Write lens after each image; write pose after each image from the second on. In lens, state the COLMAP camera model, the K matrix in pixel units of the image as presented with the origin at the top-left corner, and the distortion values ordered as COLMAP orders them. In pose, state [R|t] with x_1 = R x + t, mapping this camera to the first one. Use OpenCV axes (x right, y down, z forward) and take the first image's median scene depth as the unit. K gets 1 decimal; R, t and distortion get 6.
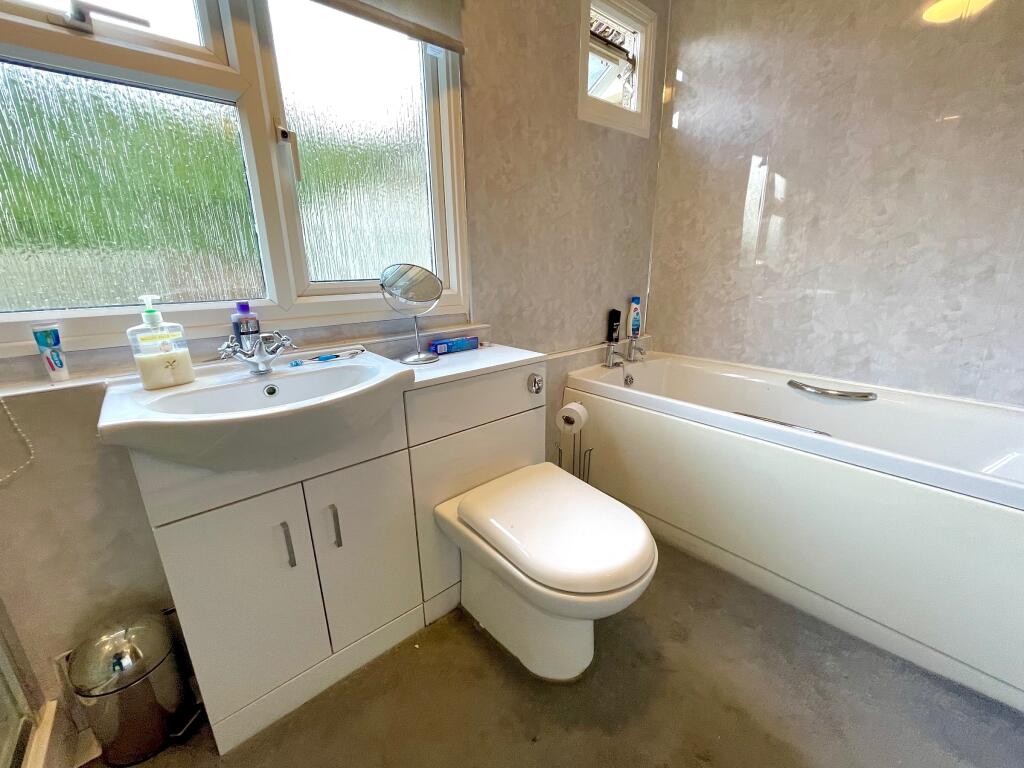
lens RADIAL K [[412.5, 0, 509.6], [0, 412.5, 382.6], [0, 0, 1]] dist [0.001373, 0.000216]
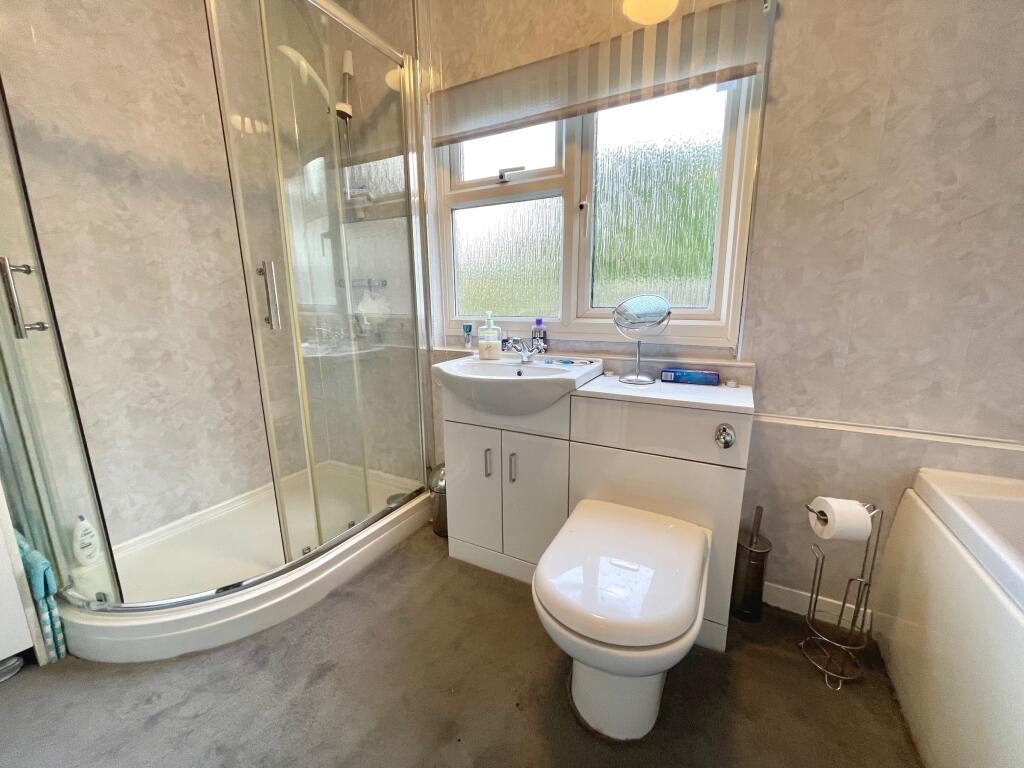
lens RADIAL K [[412.5, 0, 510.7], [0, 412.5, 384.0], [0, 0, 1]] dist [0.001373, 0.000216]
pose [[0.369535, 0.206584, -0.905962, 0.752373], [-0.249123, 0.961307, 0.117589, -0.104927], [0.895199, 0.182243, 0.406702, 0.282059]]
